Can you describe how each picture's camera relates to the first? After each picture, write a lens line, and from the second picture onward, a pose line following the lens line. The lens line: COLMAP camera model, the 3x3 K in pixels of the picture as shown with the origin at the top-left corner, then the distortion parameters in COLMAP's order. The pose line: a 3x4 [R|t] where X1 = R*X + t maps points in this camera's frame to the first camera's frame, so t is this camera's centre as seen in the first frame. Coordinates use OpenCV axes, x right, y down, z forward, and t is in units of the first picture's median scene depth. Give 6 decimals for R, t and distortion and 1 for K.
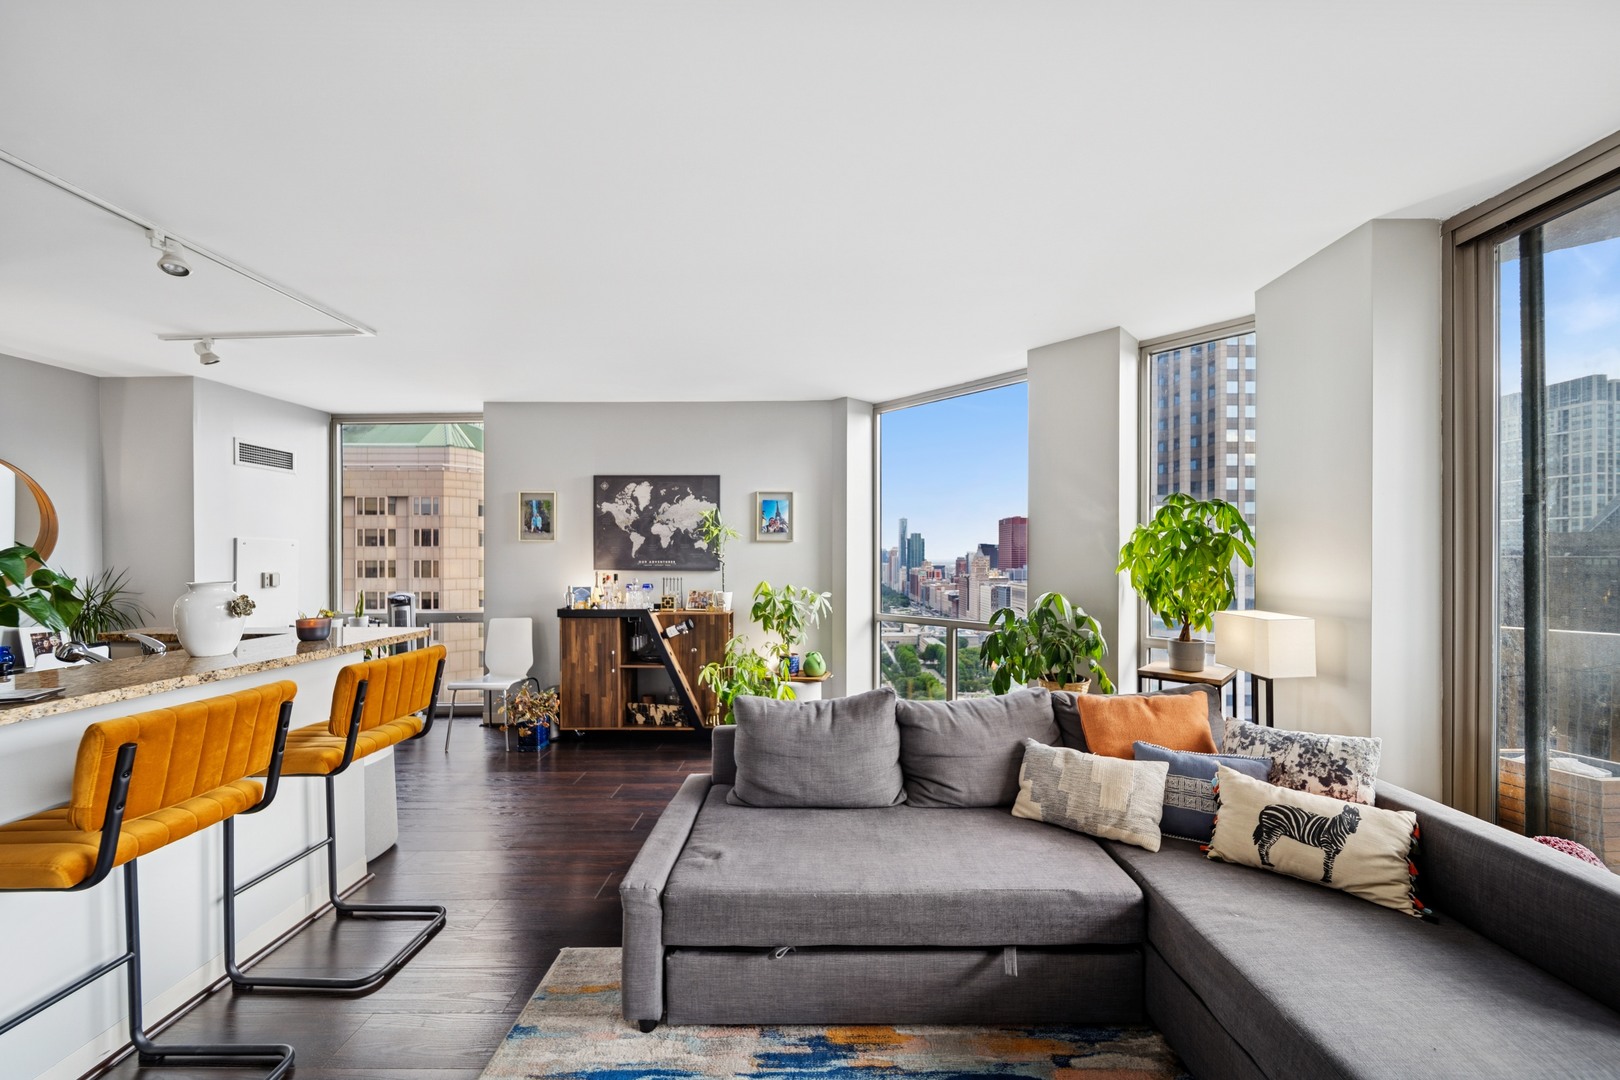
lens RADIAL K [[585.2, 0, 824.8], [0, 585.2, 556.2], [0, 0, 1]] dist [0.001027, -0.000864]
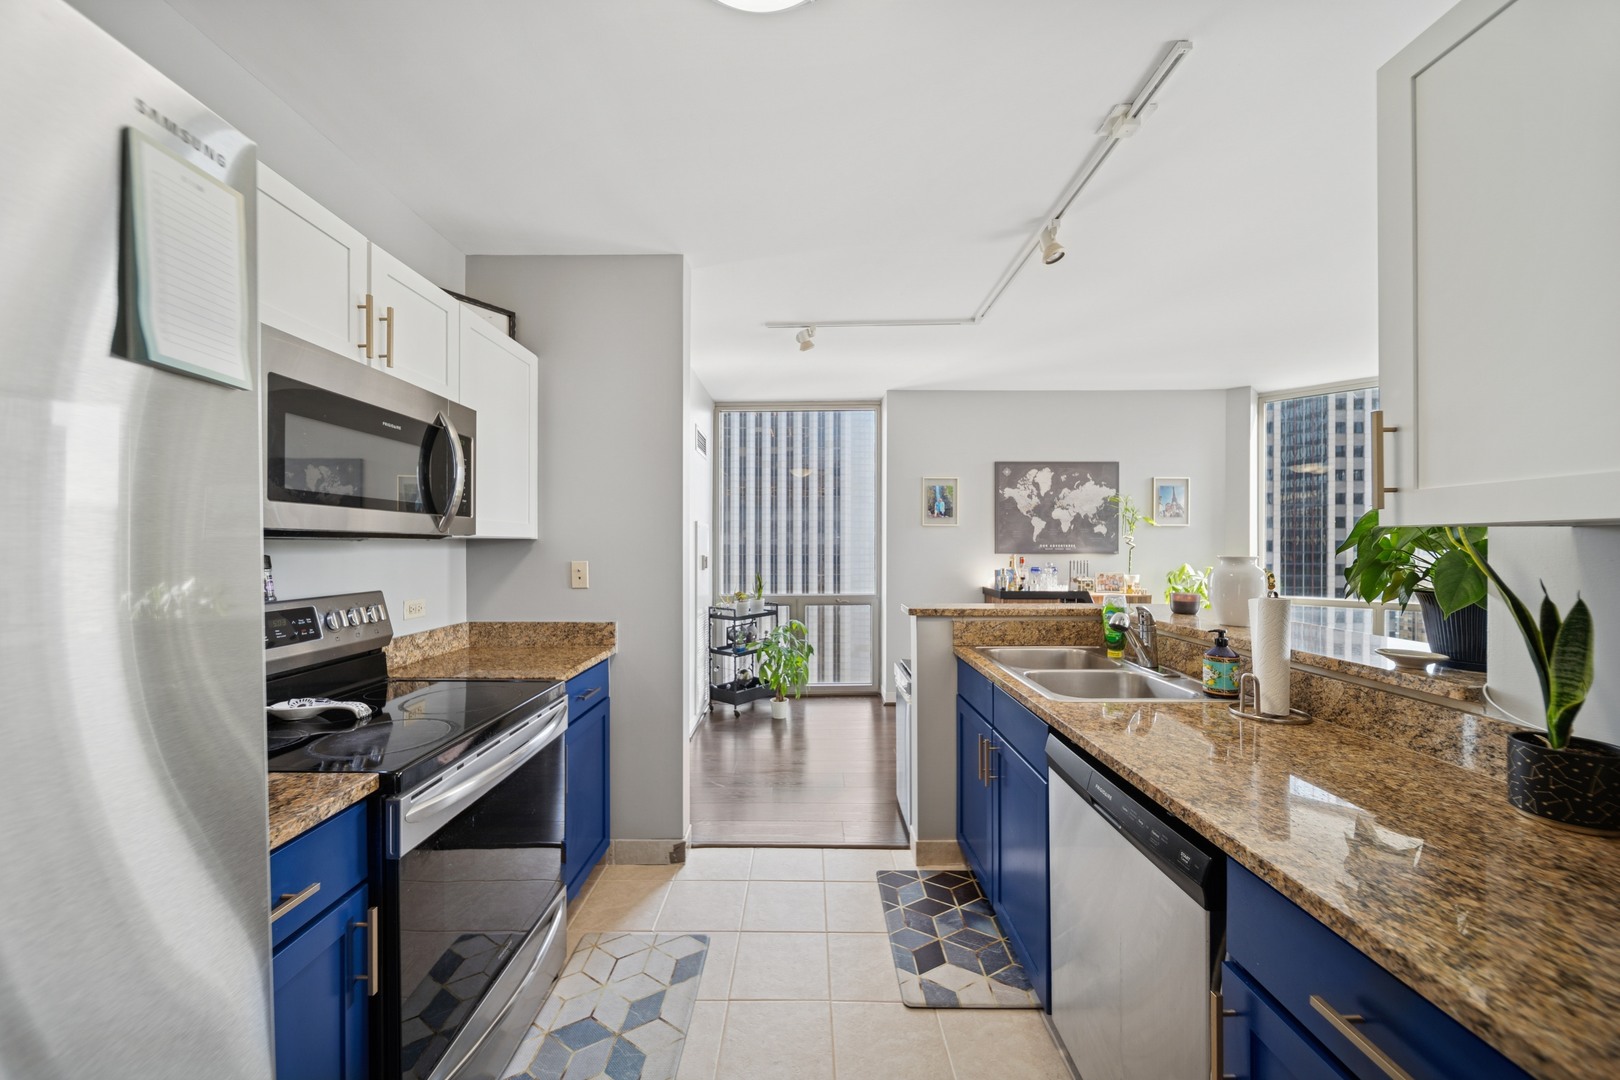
lens RADIAL K [[585.2, 0, 808.0], [0, 585.2, 546.4], [0, 0, 1]] dist [0.001027, -0.000864]
pose [[0.999929, 0.001051, 0.011901, -1.221371], [-0.001050, 0.999999, -0.000150, 0.019077], [-0.011901, 0.000137, 0.999929, -0.043378]]
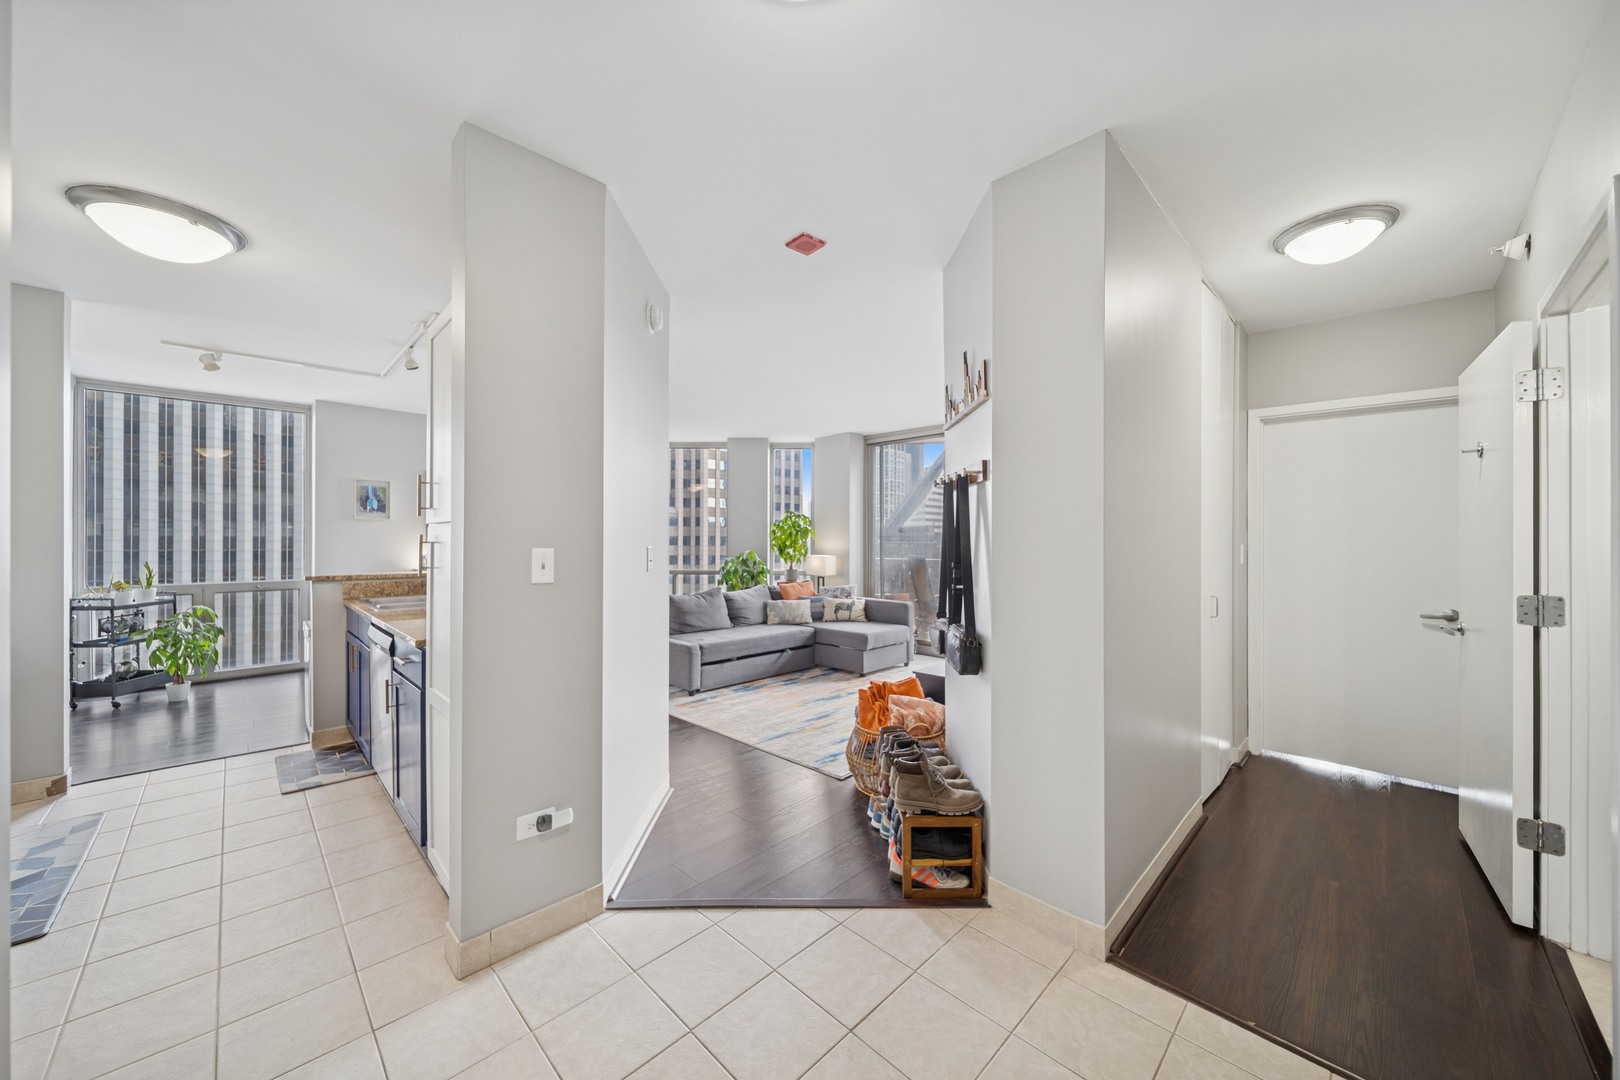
lens RADIAL K [[585.2, 0, 801.6], [0, 585.2, 543.0], [0, 0, 1]] dist [0.001027, -0.000864]
pose [[0.710567, 0.002153, 0.703626, -1.192586], [-0.004628, 0.999988, 0.001614, 0.029710], [-0.703614, -0.004403, 0.710568, -0.867783]]
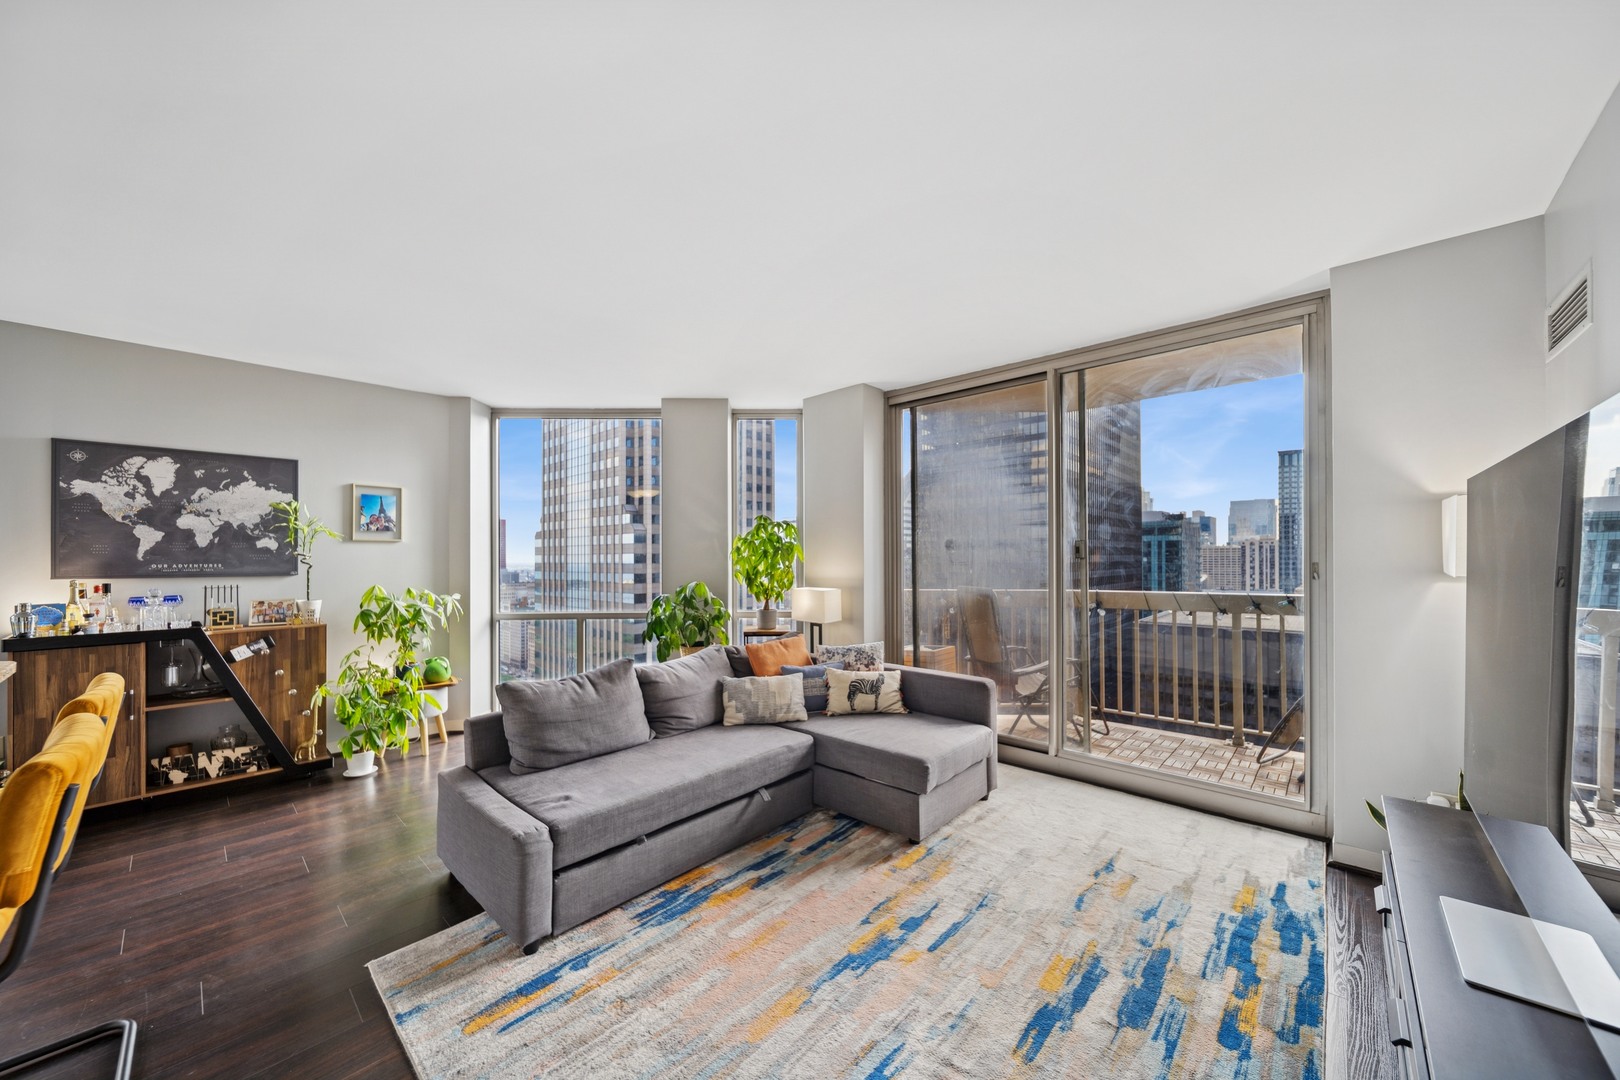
lens RADIAL K [[585.2, 0, 797.0], [0, 585.2, 551.9], [0, 0, 1]] dist [0.001027, -0.000864]
pose [[0.683640, 0.003520, 0.729811, -0.496372], [0.005614, 0.999933, -0.010082, 0.006450], [-0.729798, 0.010989, 0.683574, -0.132445]]
